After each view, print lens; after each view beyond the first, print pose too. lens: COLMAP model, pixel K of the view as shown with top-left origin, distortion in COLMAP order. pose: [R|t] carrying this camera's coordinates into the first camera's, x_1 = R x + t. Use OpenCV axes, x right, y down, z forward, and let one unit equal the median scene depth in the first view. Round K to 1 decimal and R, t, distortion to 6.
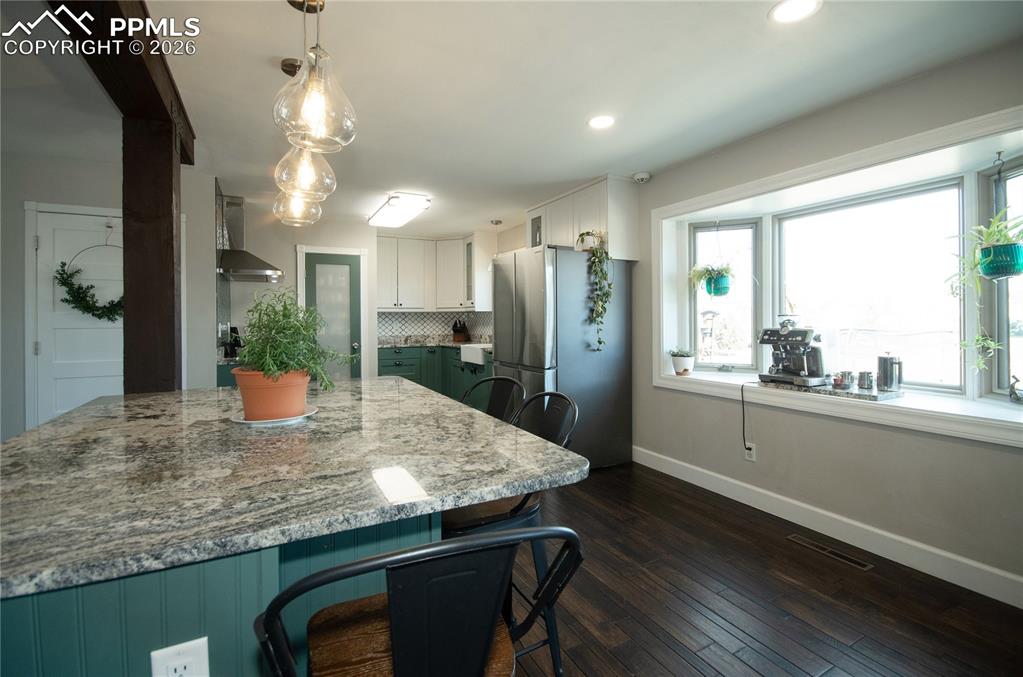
lens RADIAL K [[451.5, 0, 519.7], [0, 451.5, 321.2], [0, 0, 1]] dist [0.000790, -0.000194]
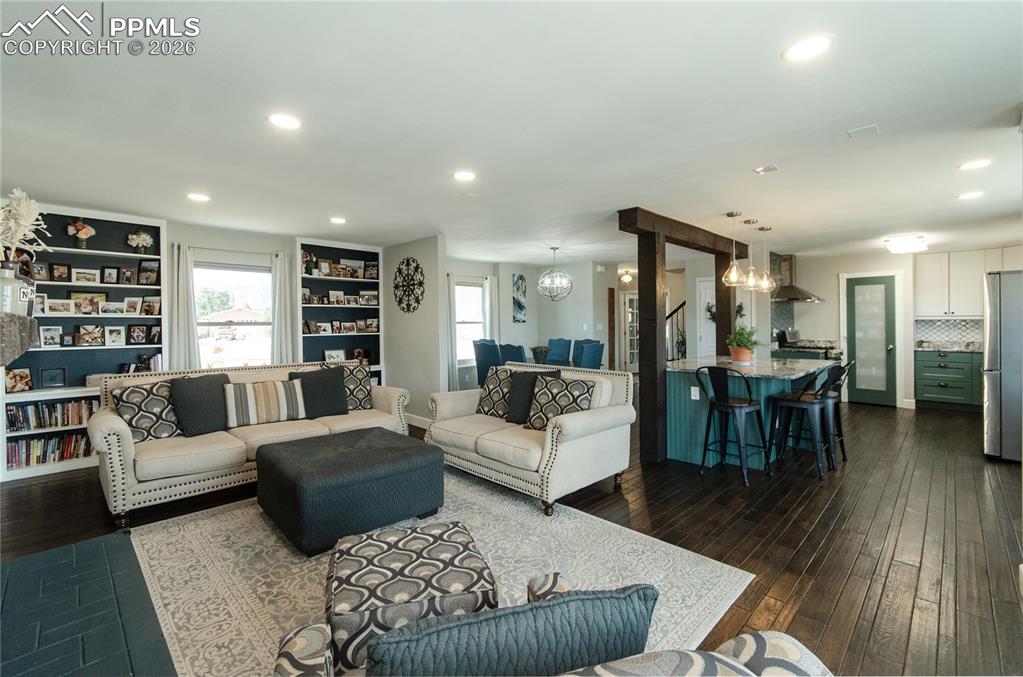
lens RADIAL K [[451.5, 0, 519.7], [0, 451.5, 321.2], [0, 0, 1]] dist [0.000790, -0.000194]
pose [[0.284148, 0.001126, -0.958780, 0.493867], [-0.002284, 0.999997, 0.000497, -0.014715], [0.958778, 0.002048, 0.284149, -0.315253]]
